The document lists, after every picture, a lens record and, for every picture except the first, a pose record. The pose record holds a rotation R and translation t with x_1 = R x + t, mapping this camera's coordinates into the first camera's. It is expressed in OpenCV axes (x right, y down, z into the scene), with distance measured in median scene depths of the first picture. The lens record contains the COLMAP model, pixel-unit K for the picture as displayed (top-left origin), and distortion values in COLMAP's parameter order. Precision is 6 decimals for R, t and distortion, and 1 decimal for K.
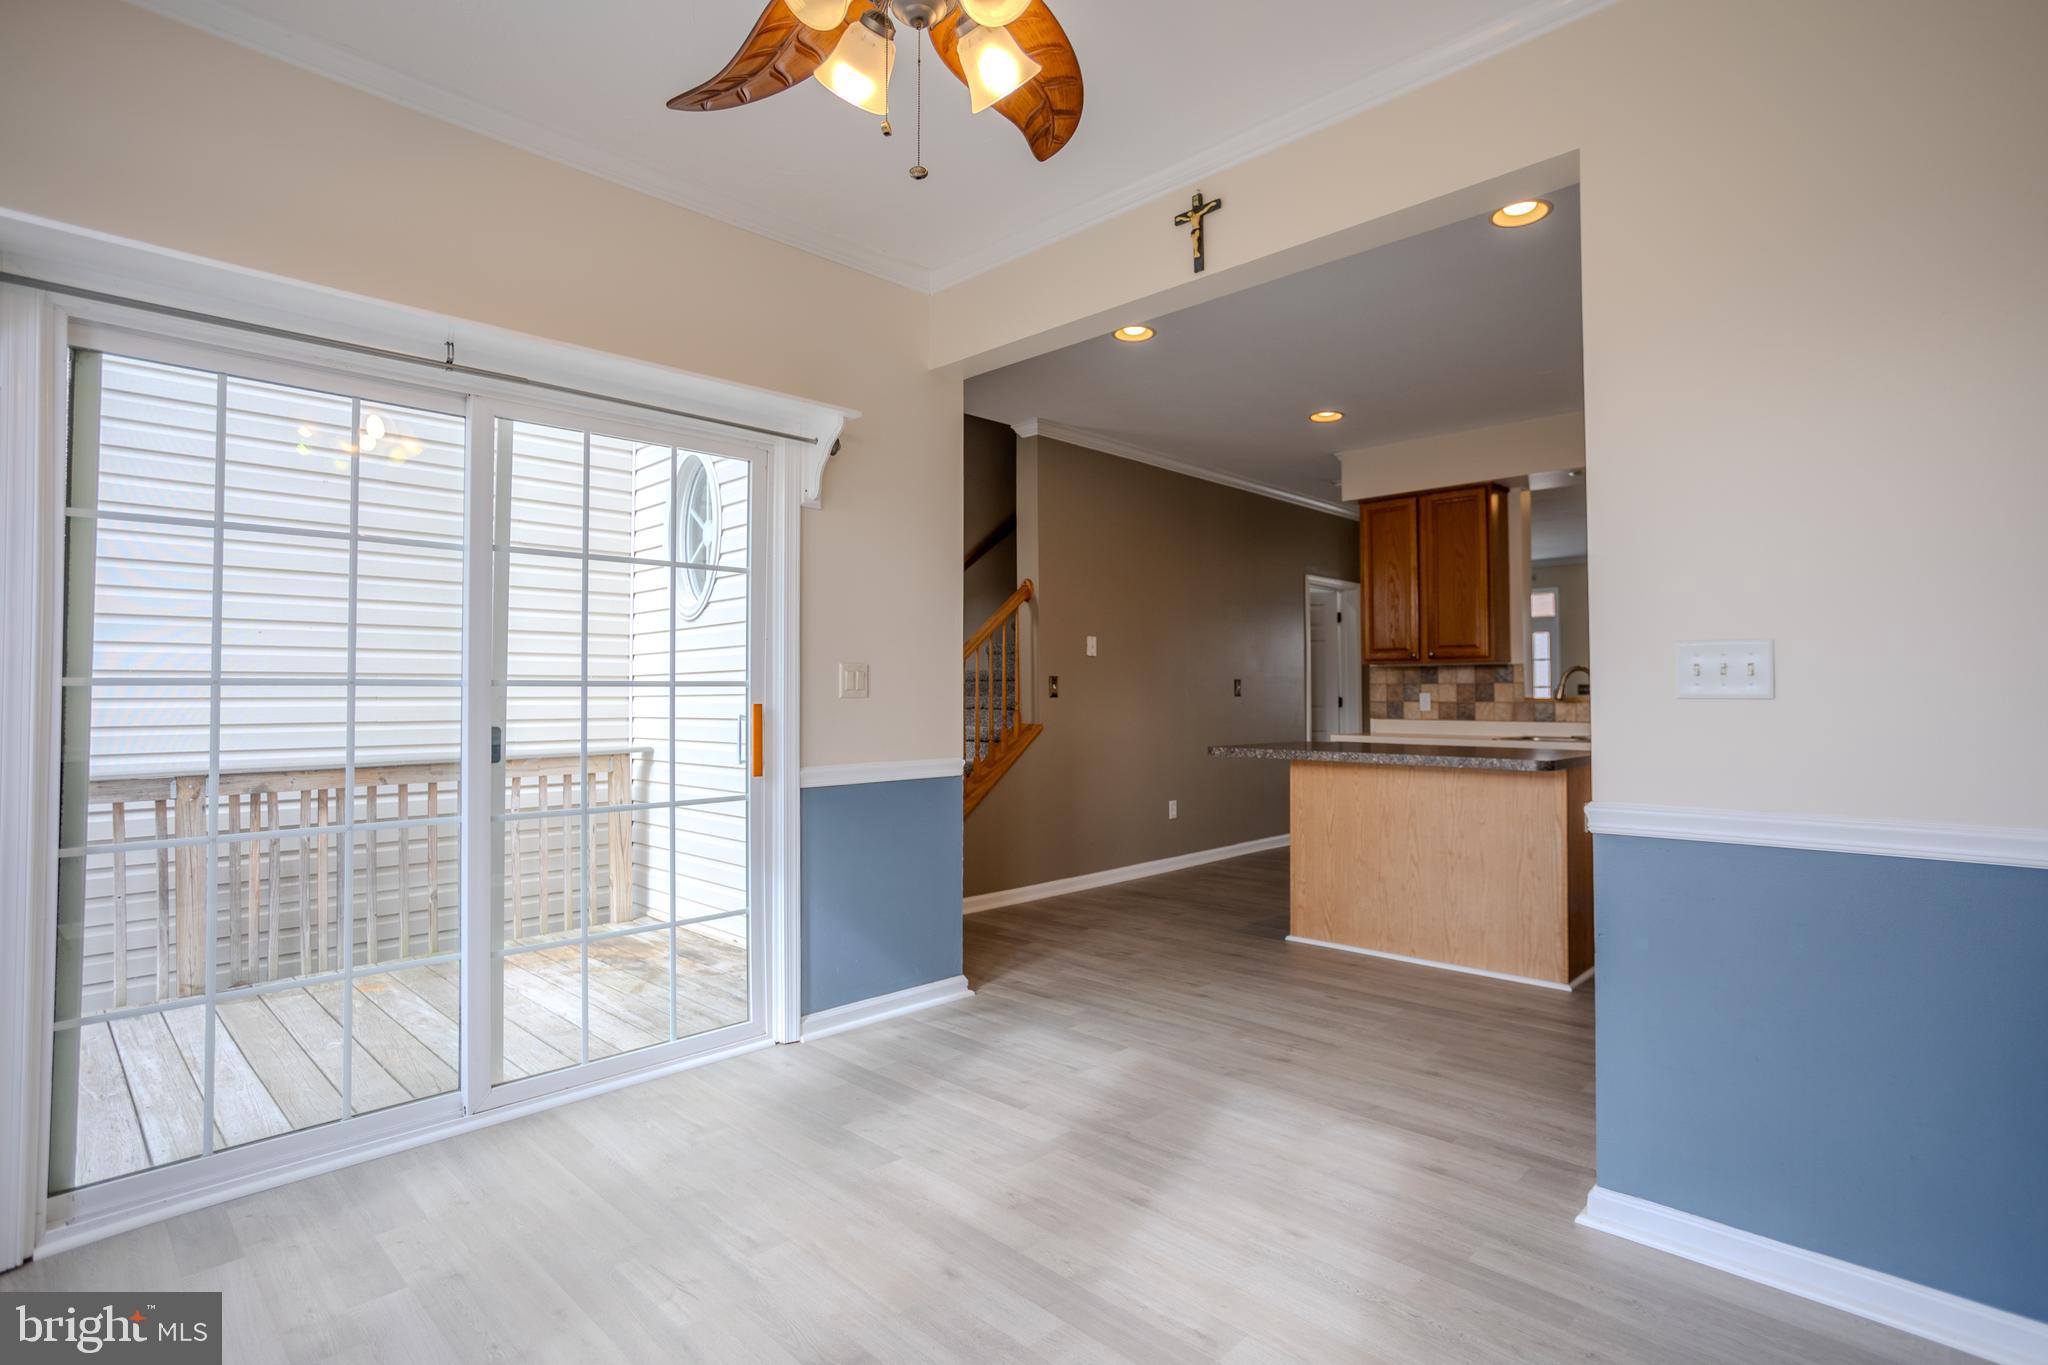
lens RADIAL K [[990.4, 0, 1063.8], [0, 990.4, 669.7], [0, 0, 1]] dist [-0.051633, 0.026505]
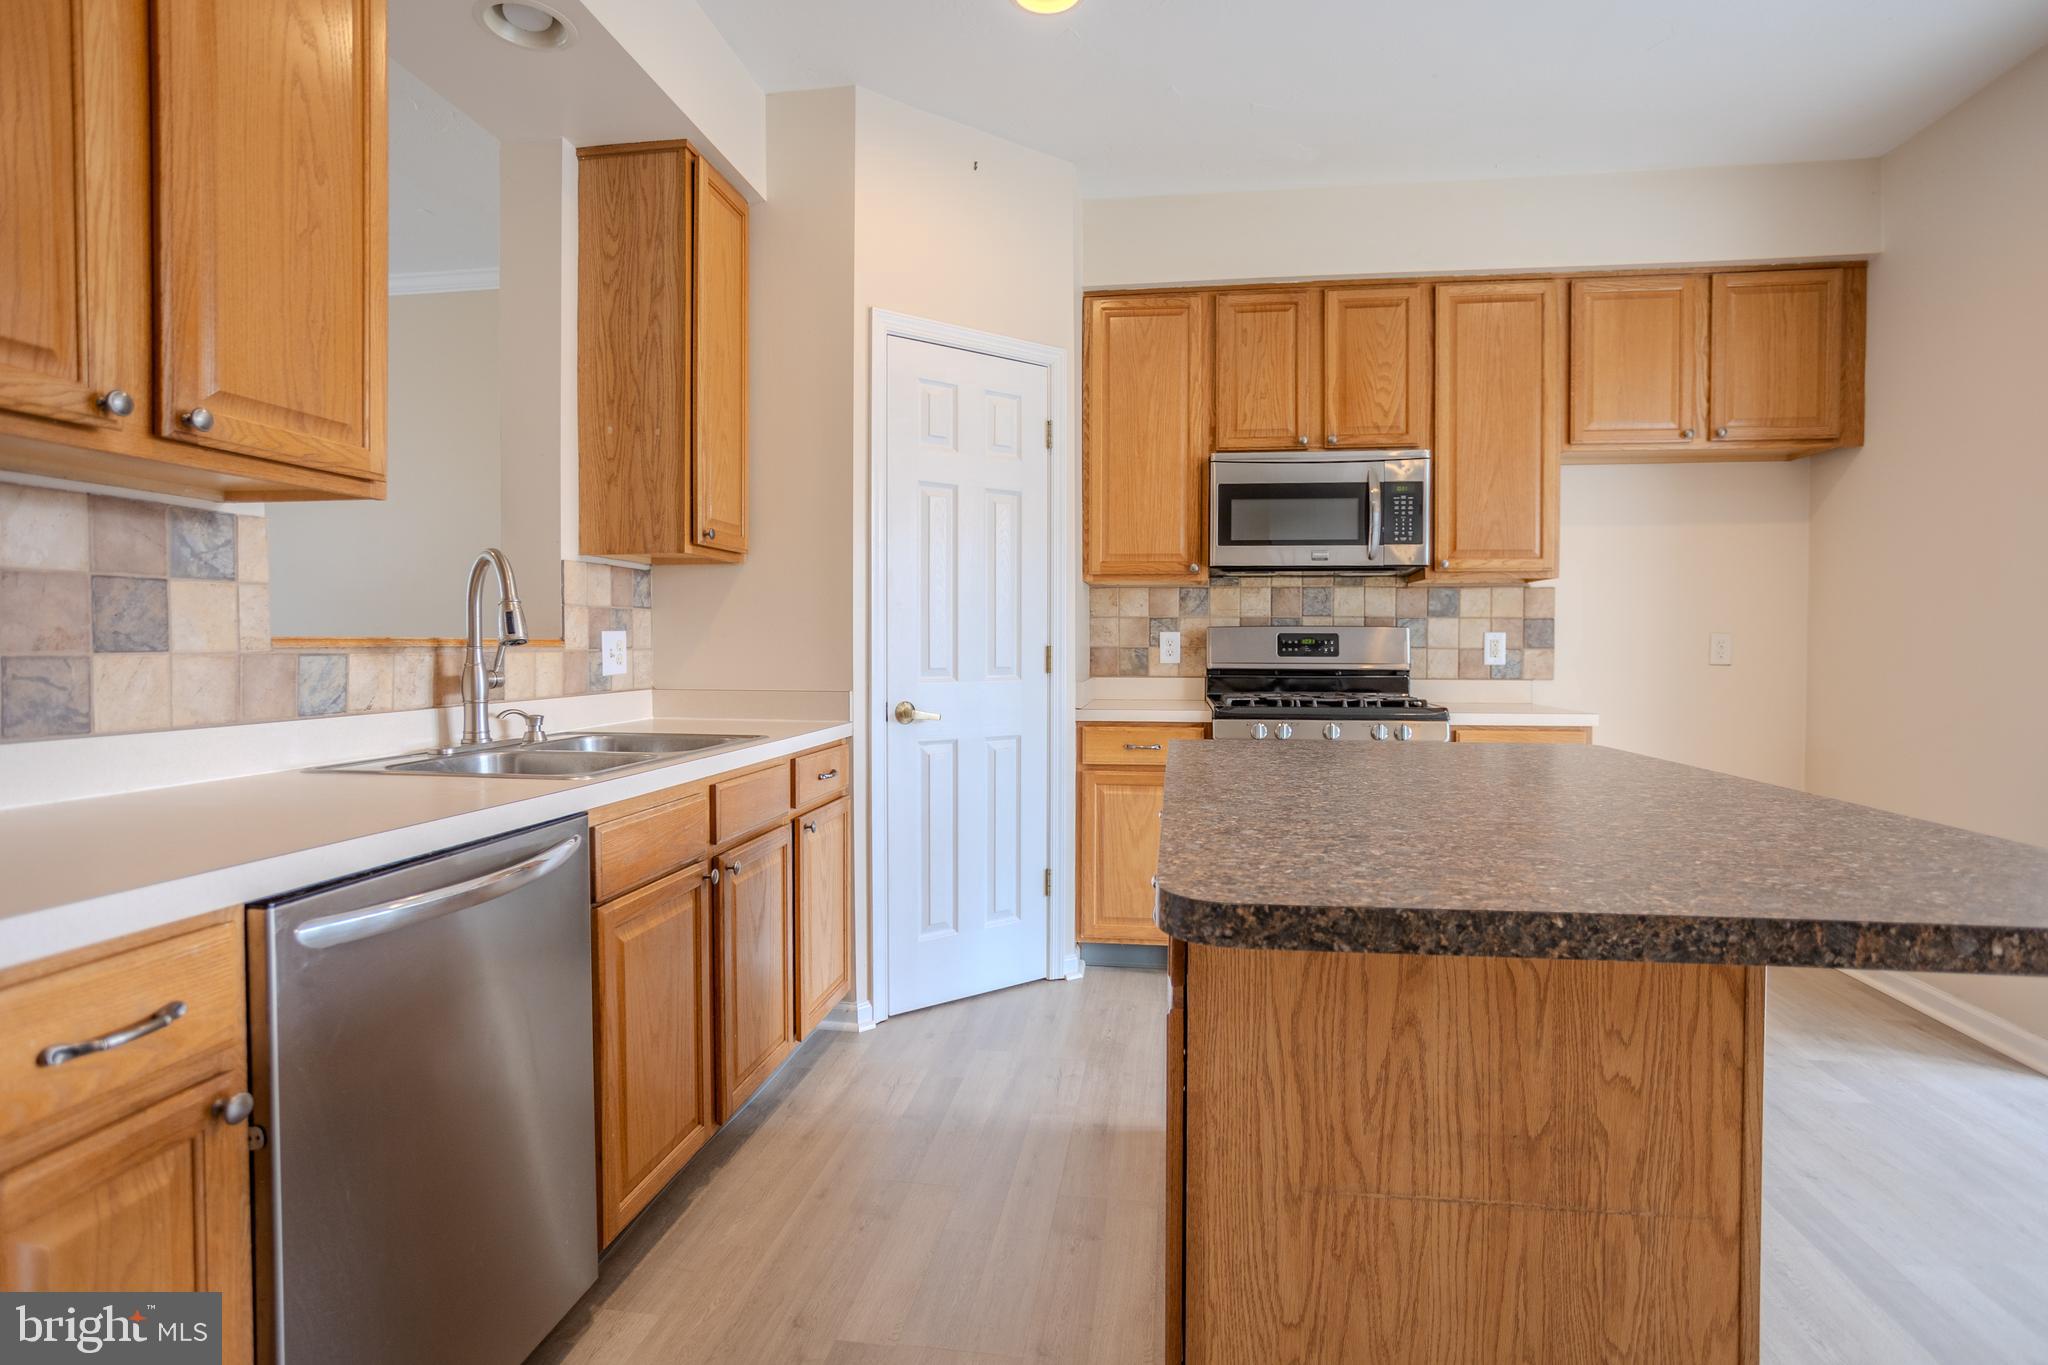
lens RADIAL K [[1053.2, 0, 1011.0], [0, 1053.2, 653.6], [0, 0, 1]] dist [-0.030125, 0.010534]
pose [[-0.563199, -0.010262, 0.826258, 0.159039], [-0.025183, 0.999672, -0.004749, 0.047593], [-0.825937, -0.023483, -0.563272, 1.605952]]
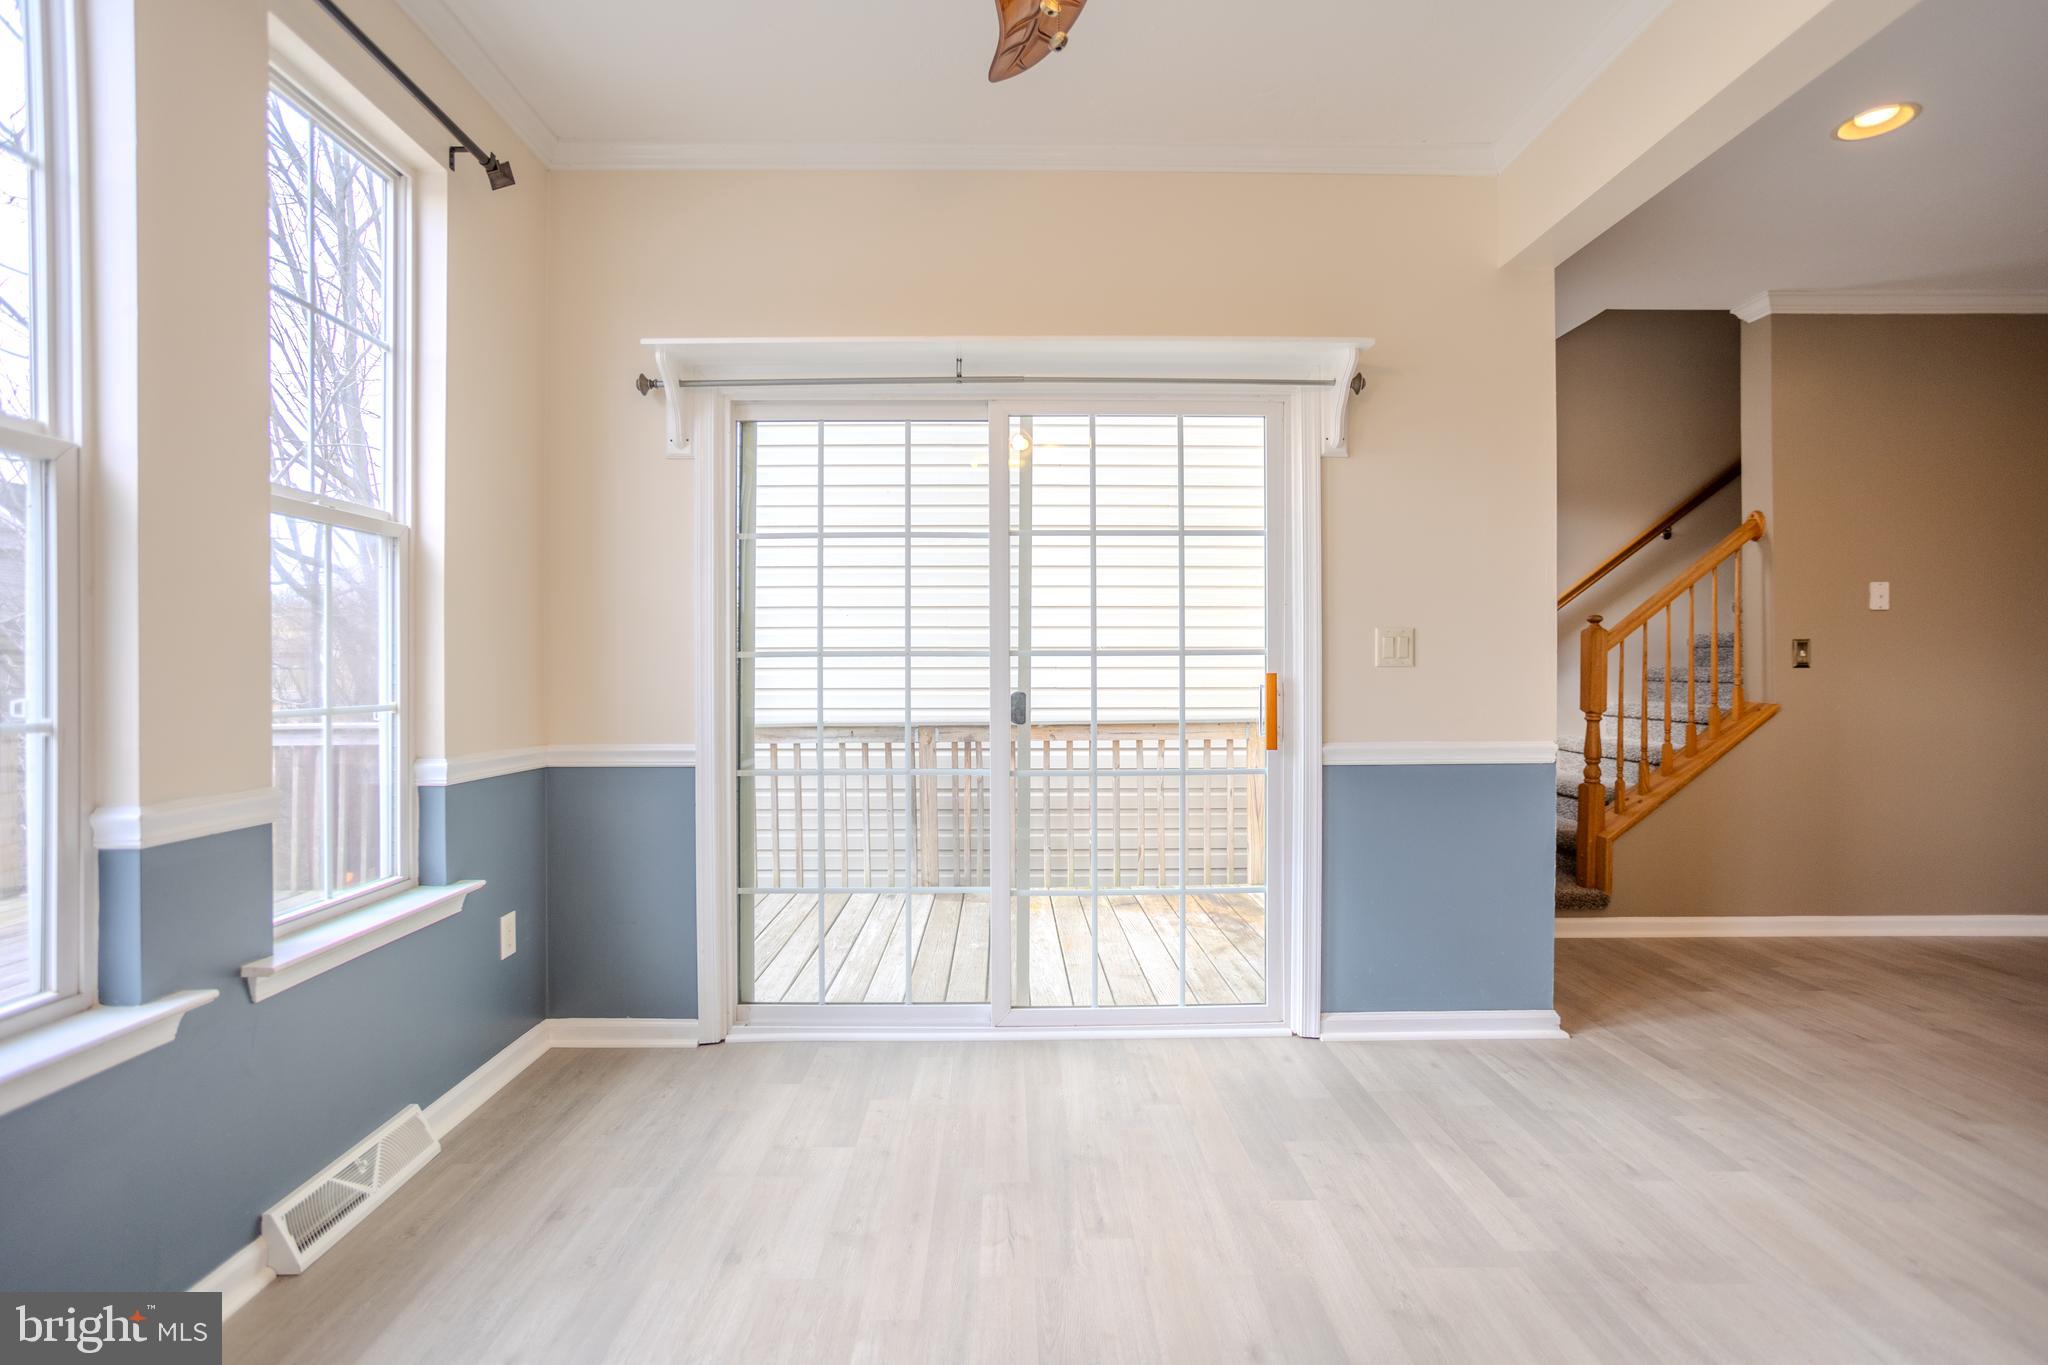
lens RADIAL K [[990.4, 0, 1032.6], [0, 990.4, 669.8], [0, 0, 1]] dist [-0.051633, 0.026505]
pose [[0.698444, 0.002059, -0.715662, 0.175718], [0.018309, 0.999617, 0.020744, 0.006623], [0.715430, -0.027591, 0.698139, 0.152393]]
